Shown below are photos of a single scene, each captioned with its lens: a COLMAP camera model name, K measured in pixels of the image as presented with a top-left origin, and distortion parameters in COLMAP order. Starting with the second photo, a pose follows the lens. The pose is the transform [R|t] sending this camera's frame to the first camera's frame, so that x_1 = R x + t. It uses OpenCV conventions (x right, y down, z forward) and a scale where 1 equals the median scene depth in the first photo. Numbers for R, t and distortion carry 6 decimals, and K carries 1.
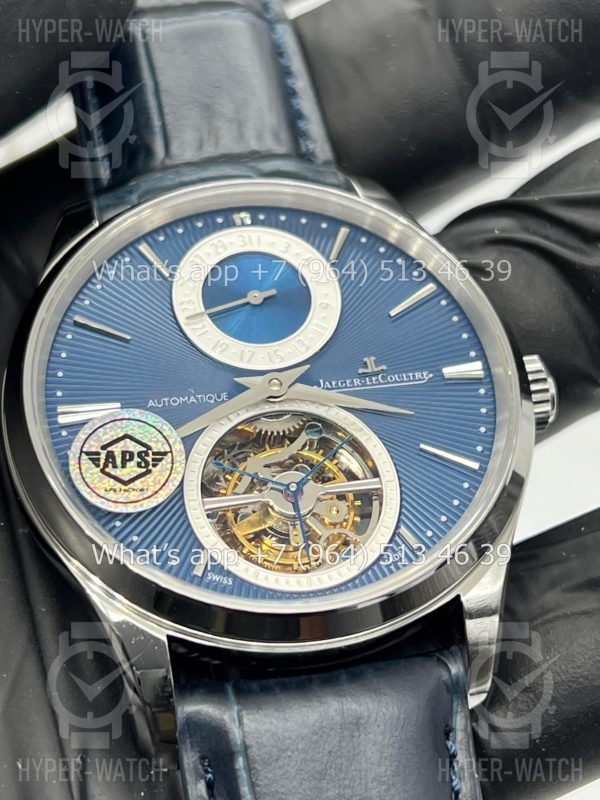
lens RADIAL K [[1882.6, 0, 301.2], [0, 1882.6, 403.2], [0, 0, 1]] dist [0.261742, 0.000000]
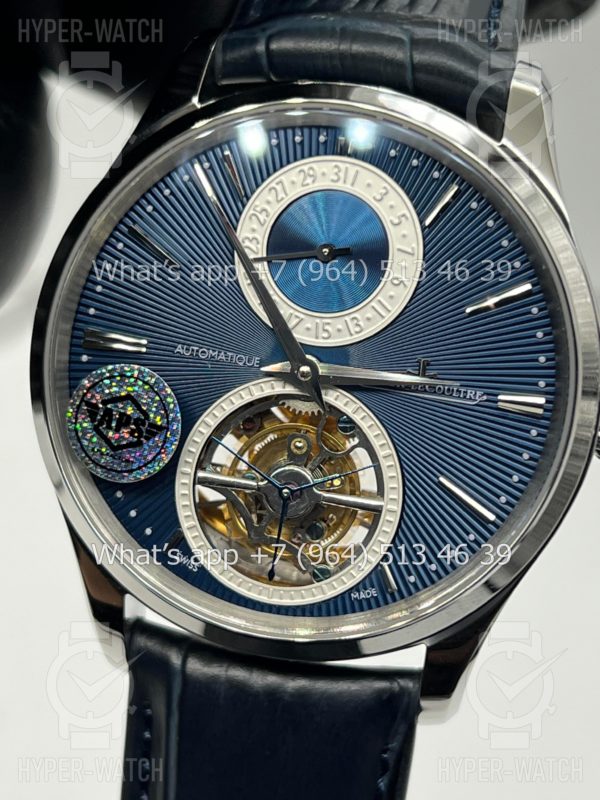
lens RADIAL K [[1882.6, 0, 306.9], [0, 1882.6, 405.6], [0, 0, 1]] dist [0.261742, 0.000000]
pose [[0.912585, 0.328360, -0.243658, 0.224253], [-0.159911, 0.835053, 0.526418, -0.497475], [0.376321, -0.441437, 0.814565, 0.254178]]
